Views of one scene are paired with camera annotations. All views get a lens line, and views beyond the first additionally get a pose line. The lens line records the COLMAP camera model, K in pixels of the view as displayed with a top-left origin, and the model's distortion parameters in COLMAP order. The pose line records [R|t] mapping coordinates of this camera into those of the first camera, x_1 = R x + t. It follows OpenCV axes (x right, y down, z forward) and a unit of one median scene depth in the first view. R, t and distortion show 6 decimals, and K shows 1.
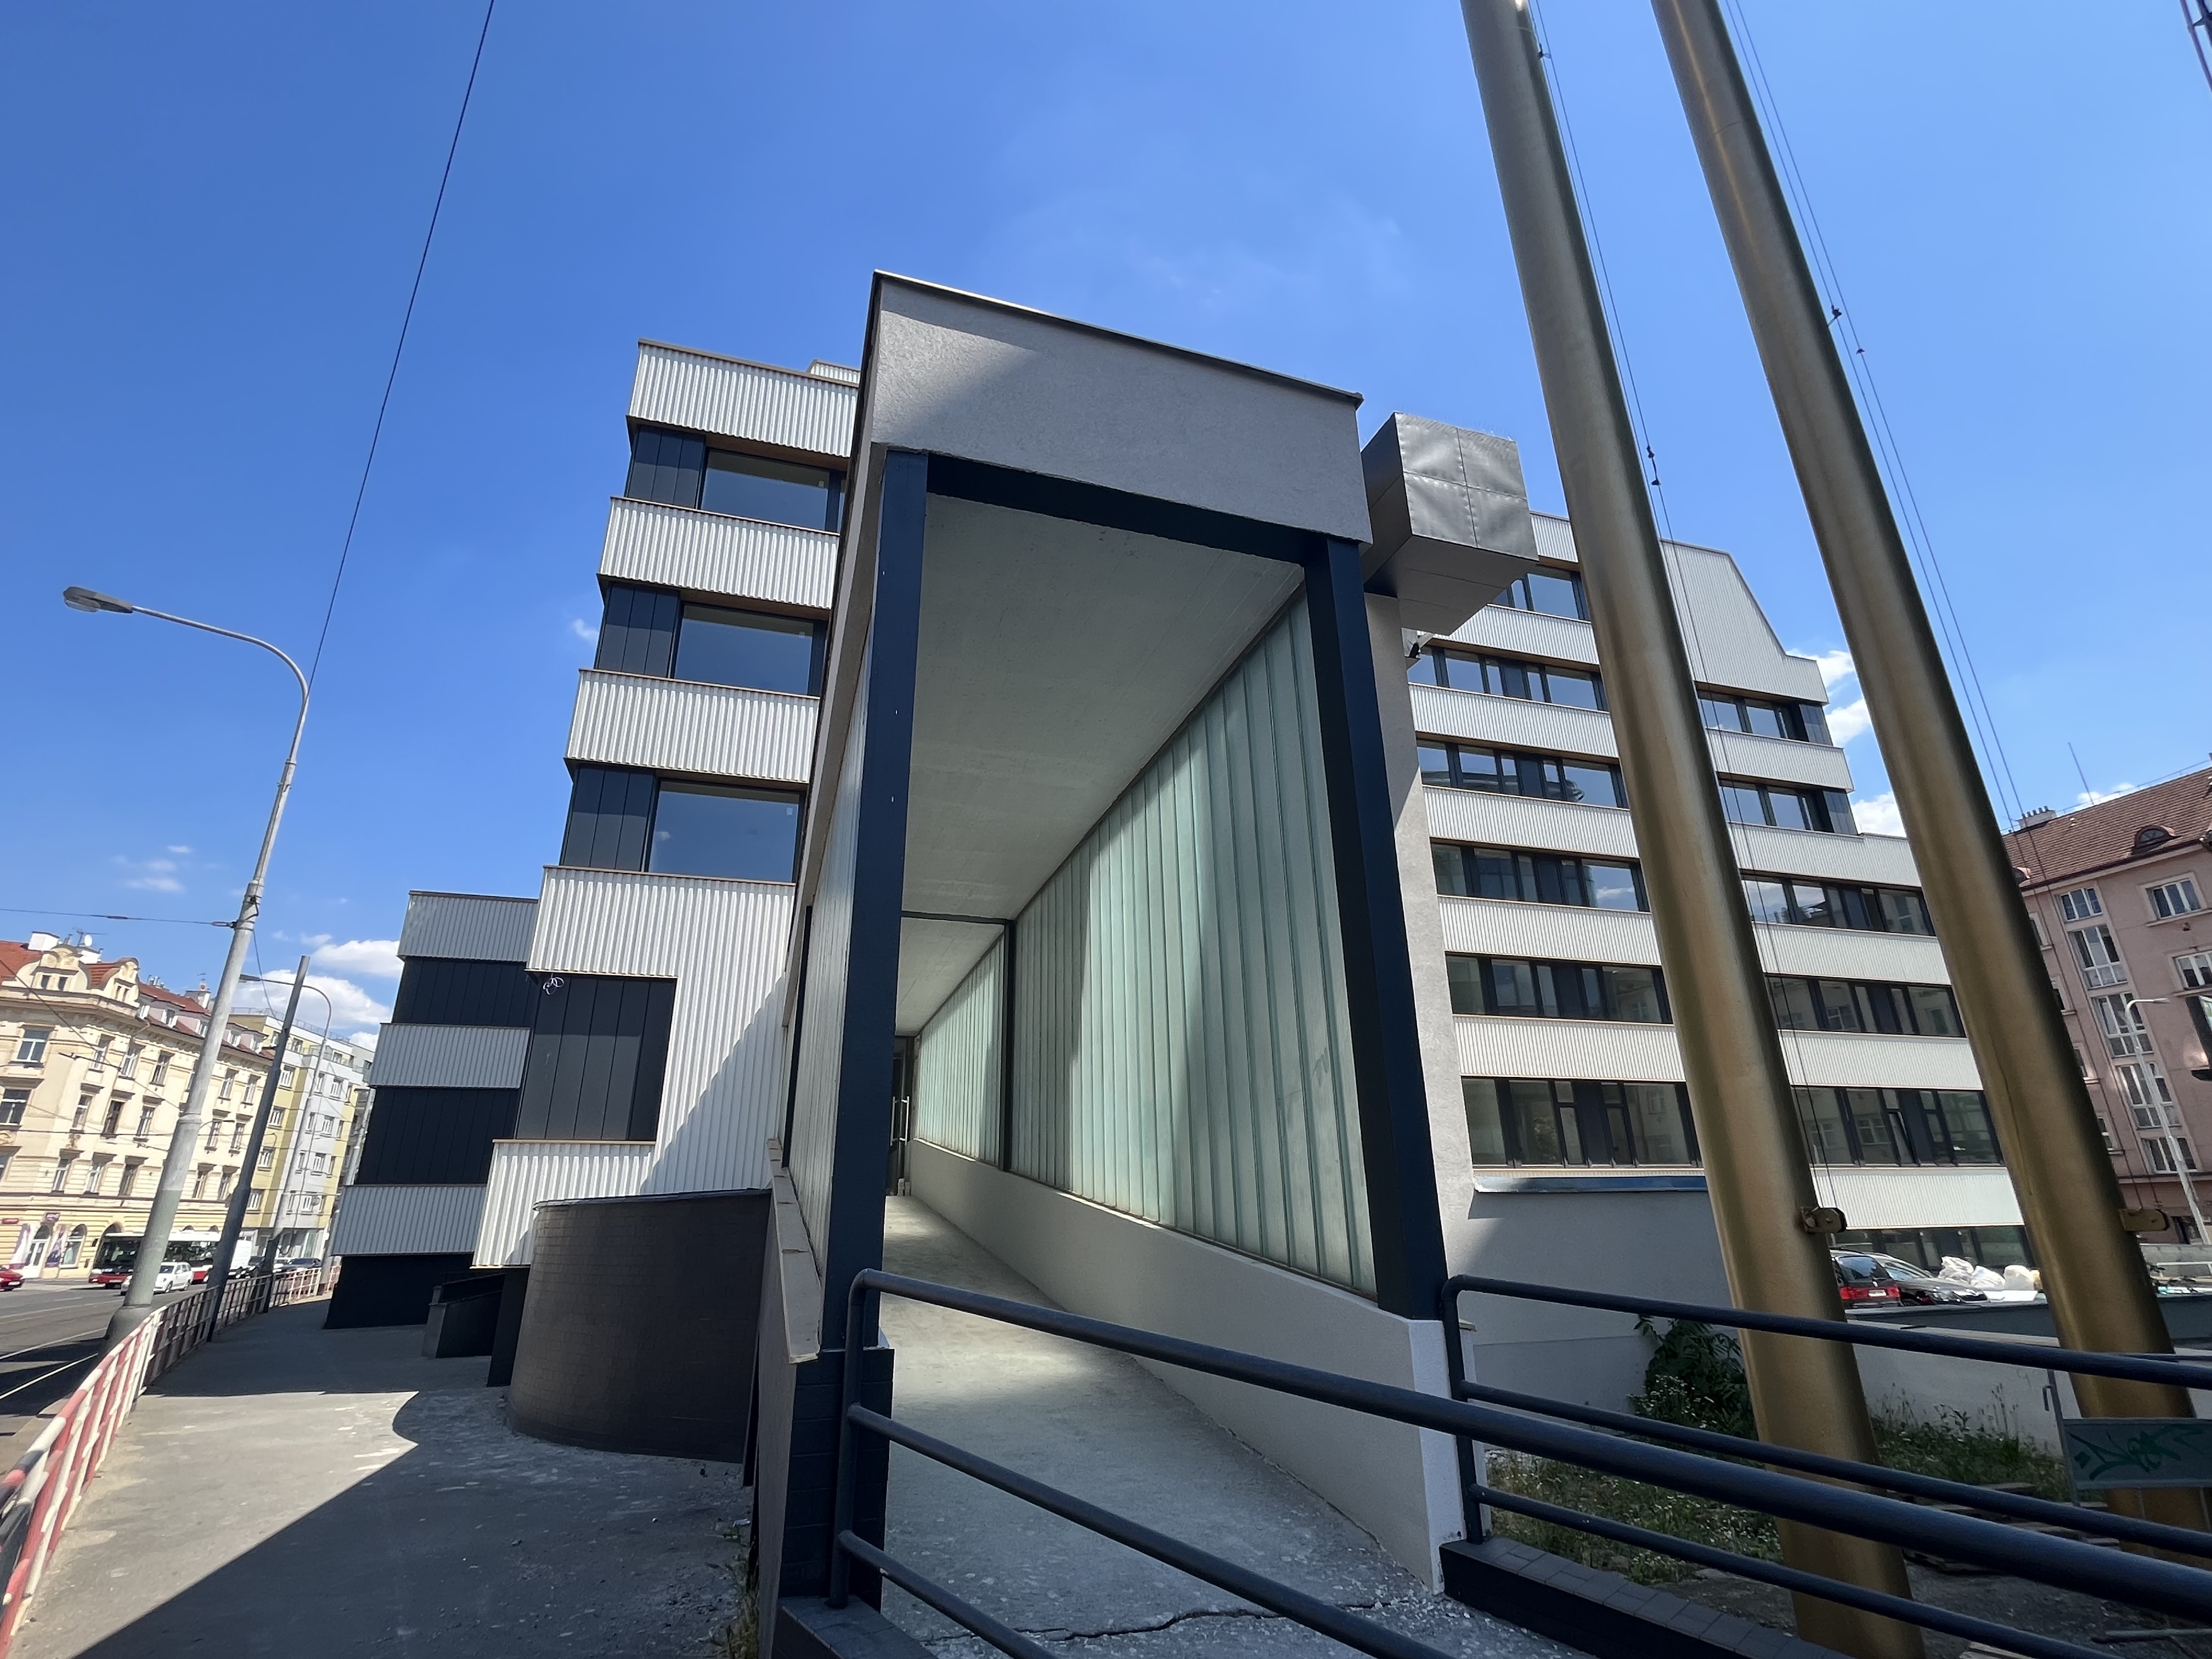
lens RADIAL K [[1047.7, 0, 1106.7], [0, 1047.7, 819.7], [0, 0, 1]] dist [-0.004067, 0.000604]
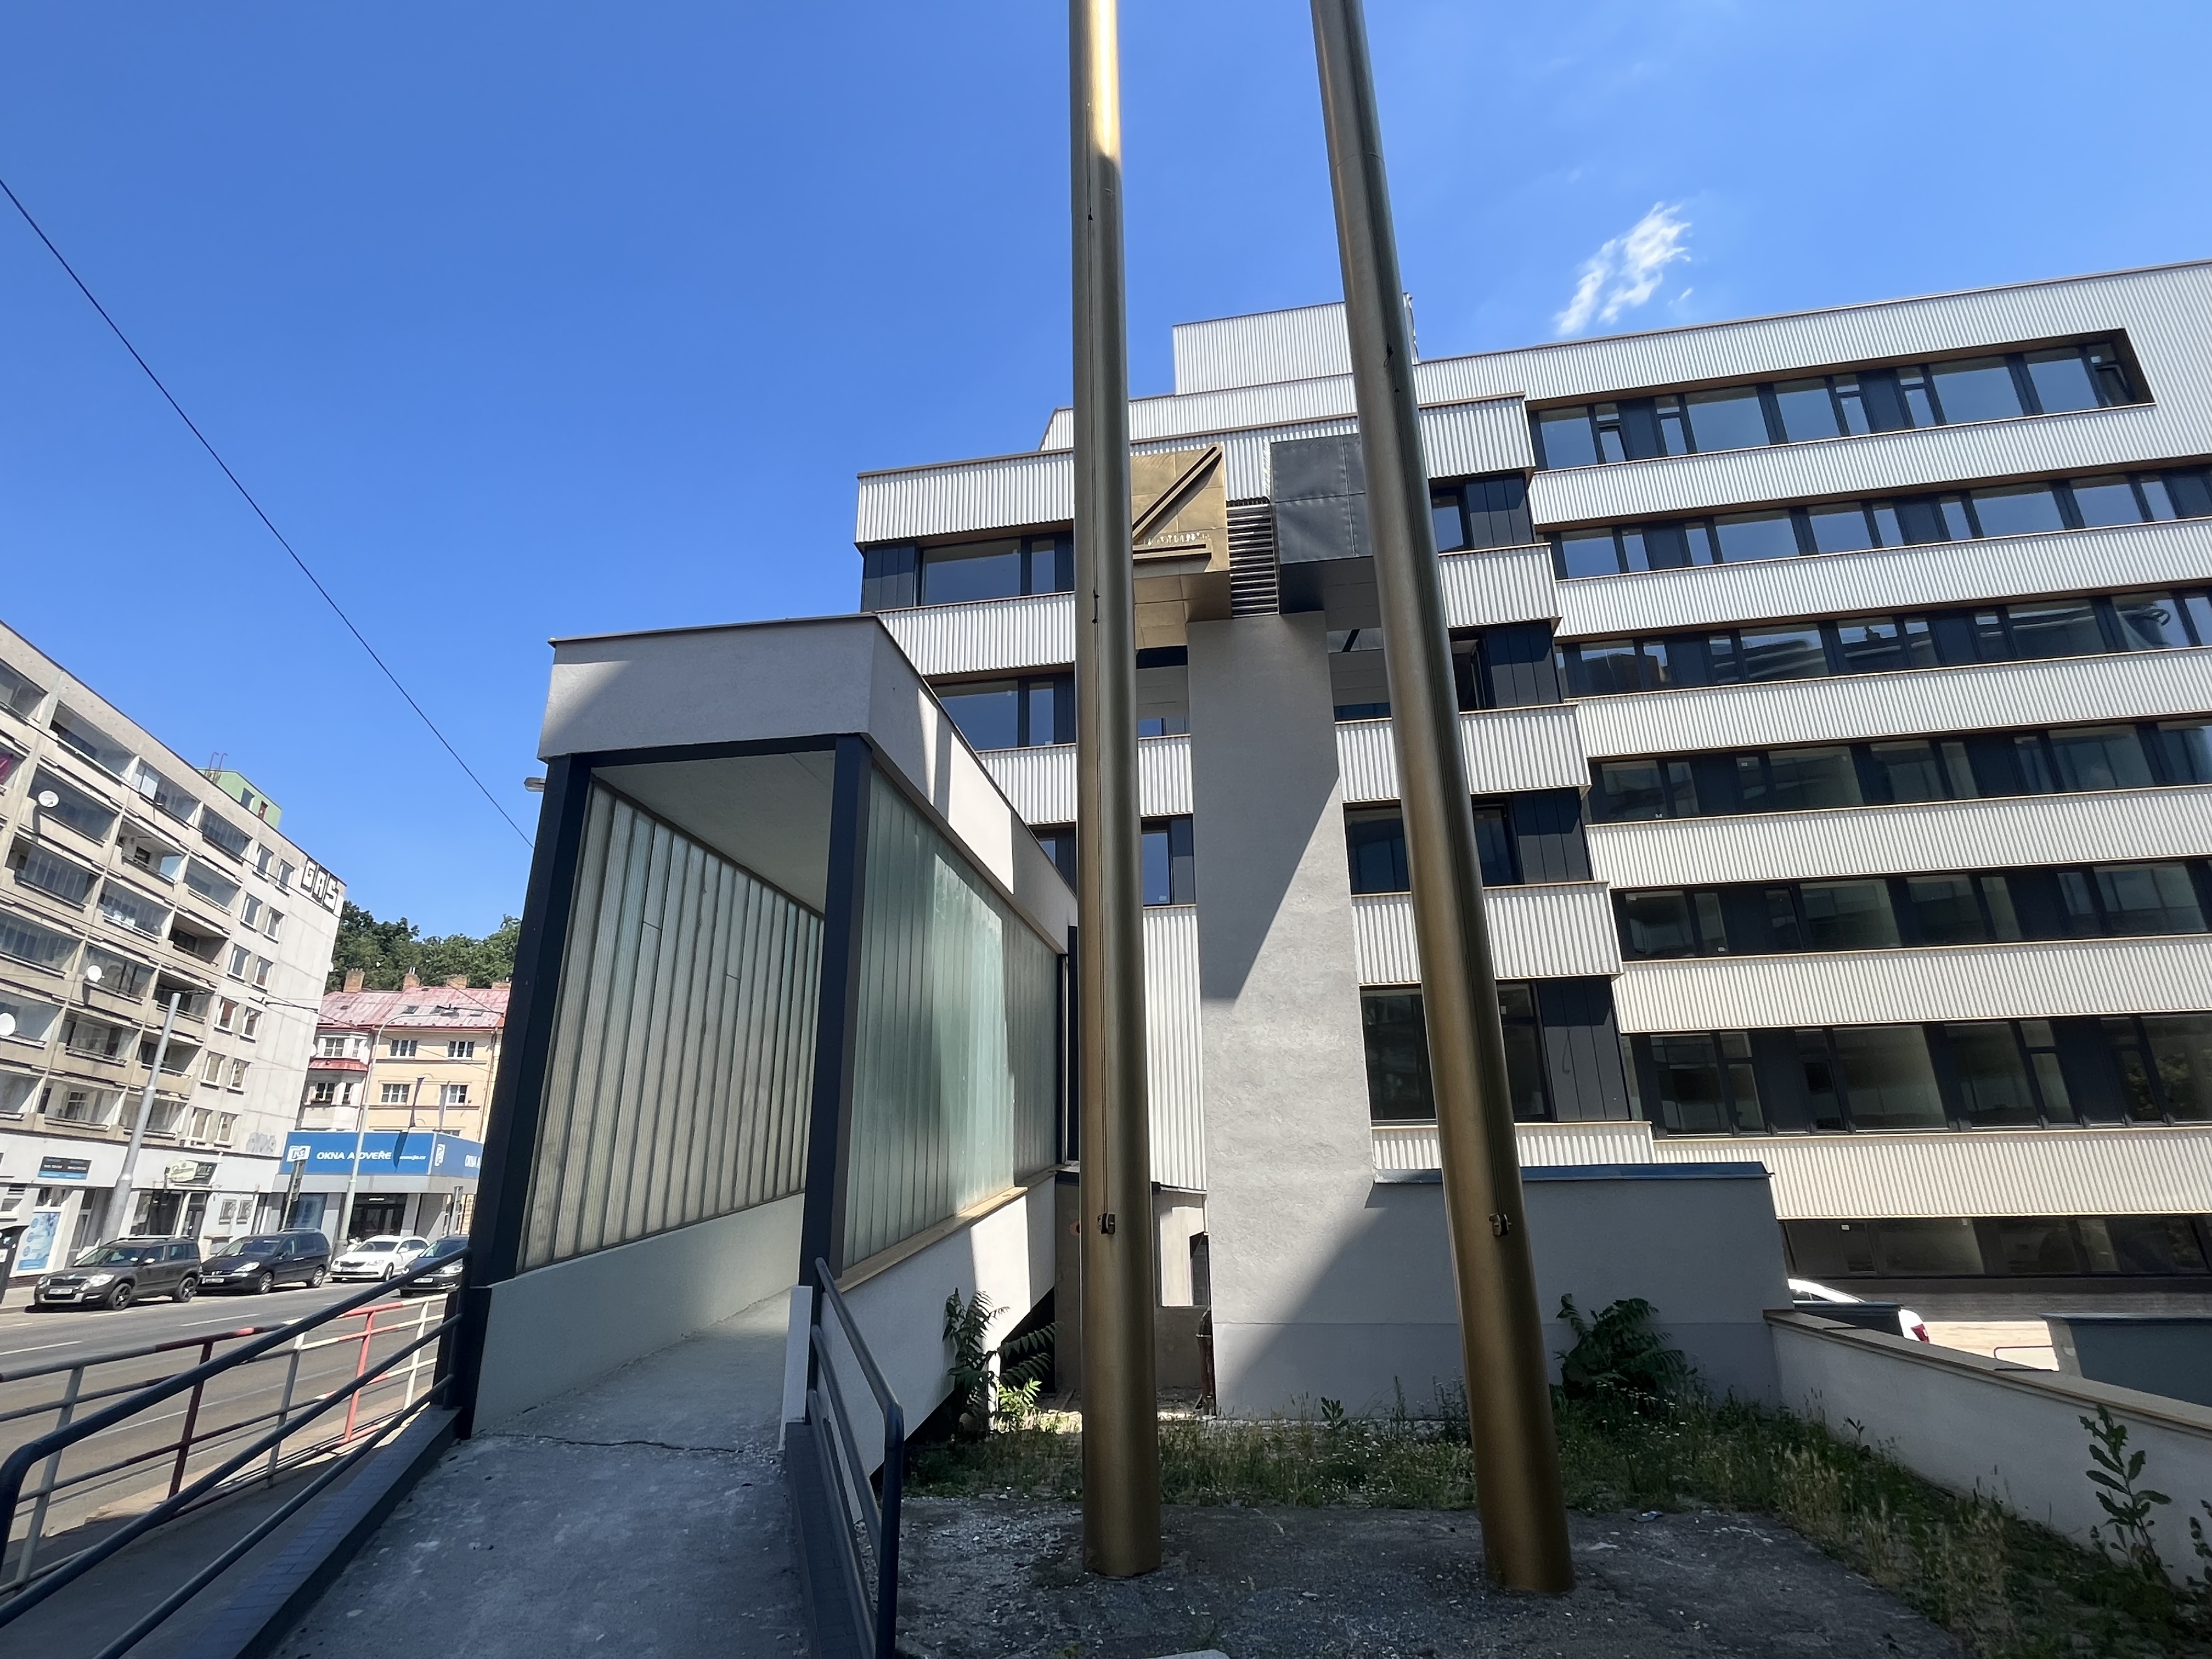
lens RADIAL K [[1089.3, 0, 1106.0], [0, 1089.3, 829.5], [0, 0, 1]] dist [0.004143, 0.000224]
pose [[0.894035, -0.147958, -0.422858, 0.159848], [0.166789, 0.985963, 0.007649, -0.013381], [0.415791, -0.077366, 0.906164, -0.022644]]
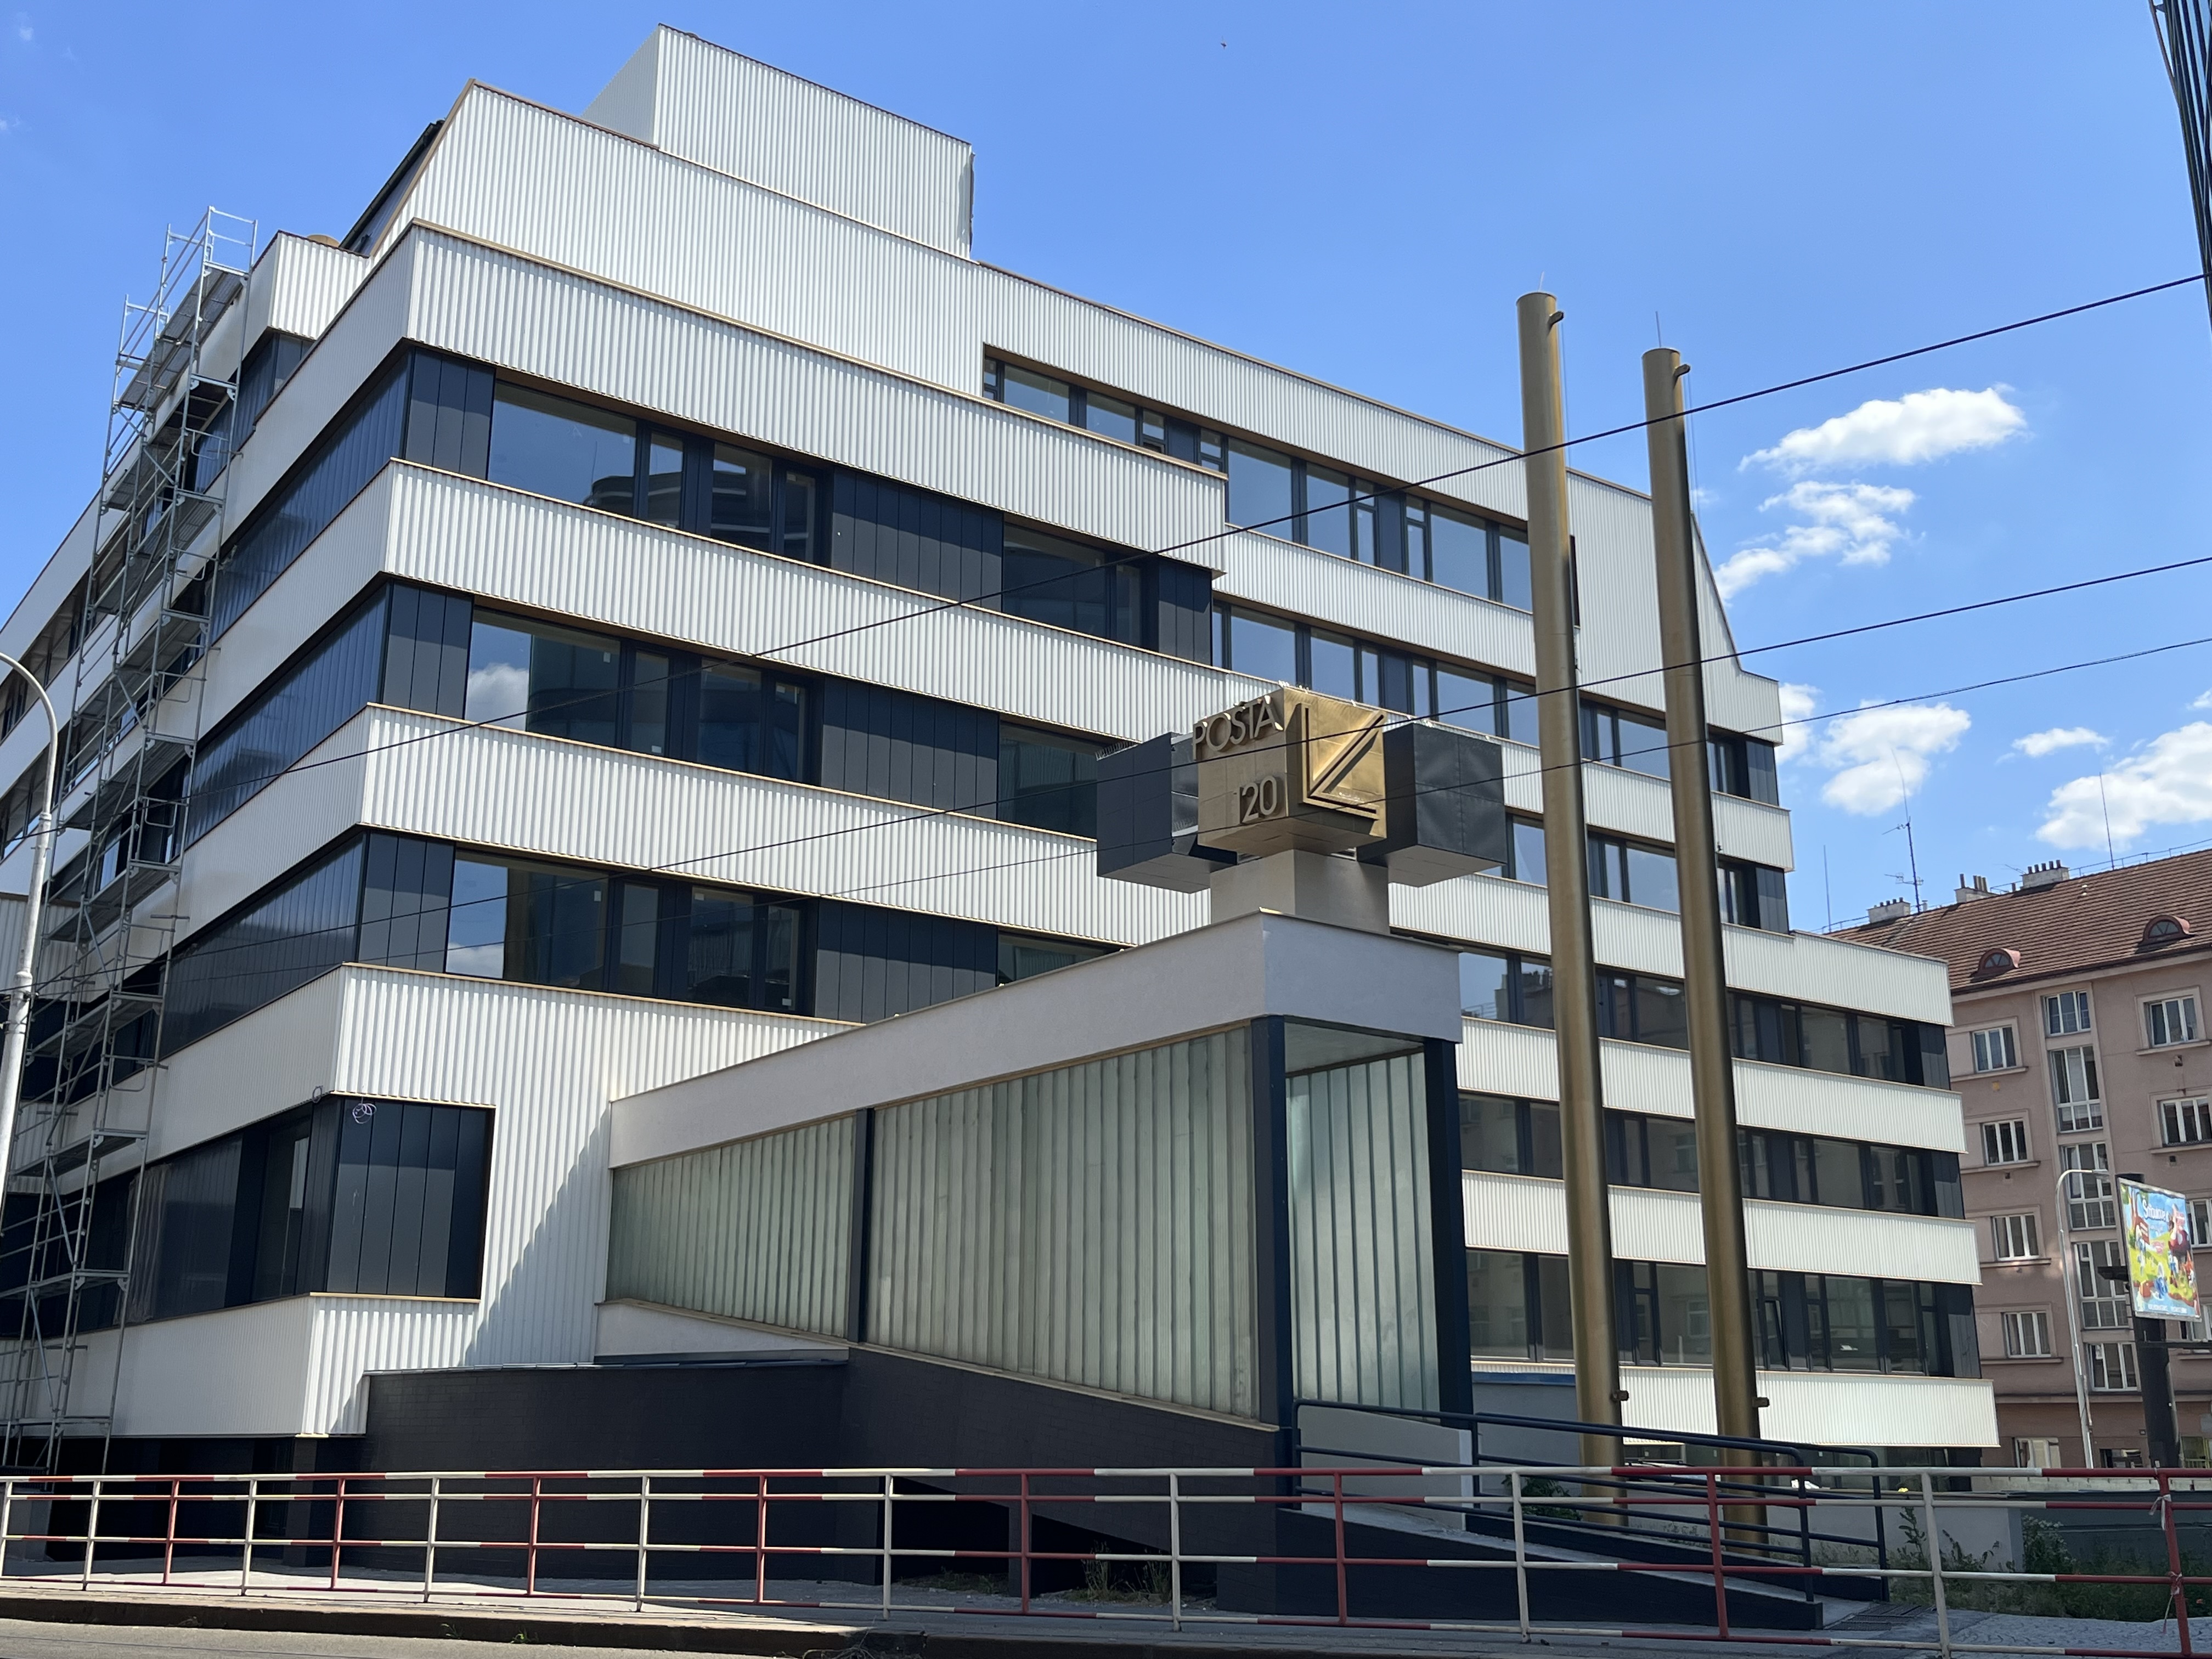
lens RADIAL K [[2146.6, 0, 1083.8], [0, 2146.6, 814.3], [0, 0, 1]] dist [0.070329, -0.124265]
pose [[0.953974, 0.102663, 0.281770, -0.220084], [-0.127088, 0.989434, 0.069776, -0.122944], [-0.271630, -0.102374, 0.956941, -0.356667]]
